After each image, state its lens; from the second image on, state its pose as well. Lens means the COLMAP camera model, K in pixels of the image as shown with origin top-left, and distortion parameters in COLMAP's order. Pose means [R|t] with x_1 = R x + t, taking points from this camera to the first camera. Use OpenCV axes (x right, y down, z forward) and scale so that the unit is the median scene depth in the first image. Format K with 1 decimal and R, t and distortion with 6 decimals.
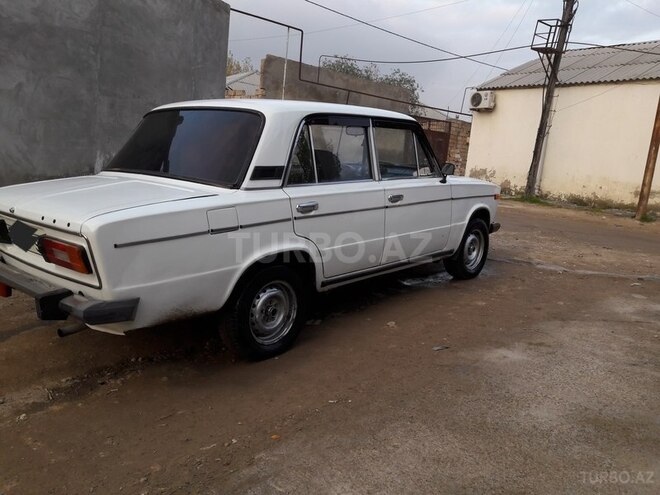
lens RADIAL K [[530.9, 0, 330.0], [0, 530.9, 247.5], [0, 0, 1]] dist [0.066581, -0.106528]
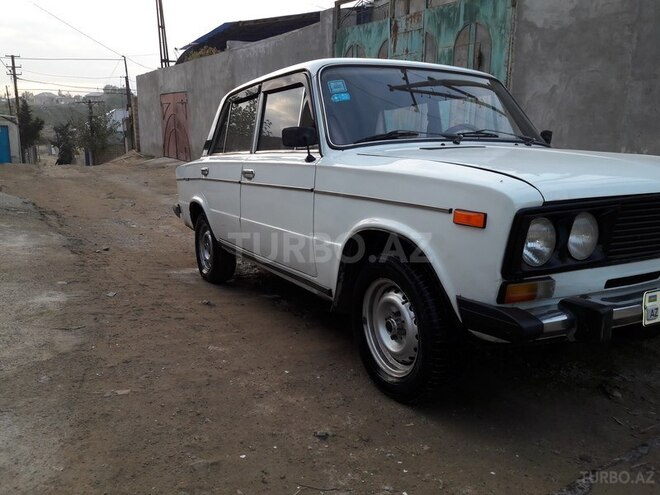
lens RADIAL K [[530.9, 0, 330.0], [0, 530.9, 247.5], [0, 0, 1]] dist [0.066581, -0.106528]
pose [[-0.344522, 0.123692, -0.930594, 0.590601], [-0.189575, 0.961693, 0.198009, -0.116749], [0.919438, 0.244636, -0.307875, 0.949428]]
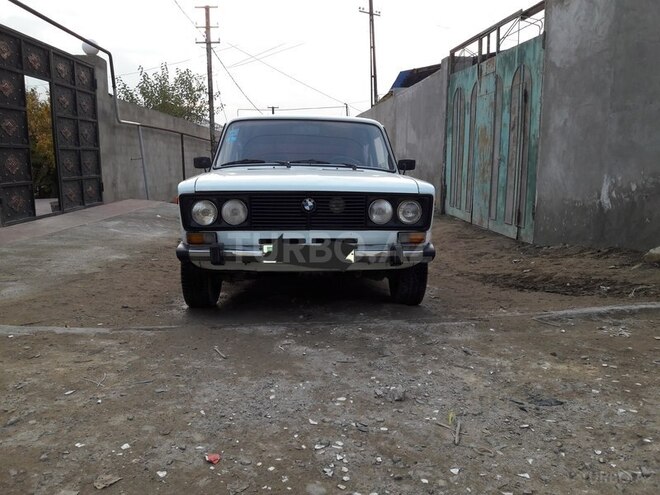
lens RADIAL K [[530.9, 0, 330.0], [0, 530.9, 247.5], [0, 0, 1]] dist [0.066581, -0.106528]
pose [[-0.724387, 0.027467, -0.688846, 0.572373], [-0.172123, 0.960356, 0.219296, -0.196896], [0.667560, 0.277421, -0.690942, 1.465593]]
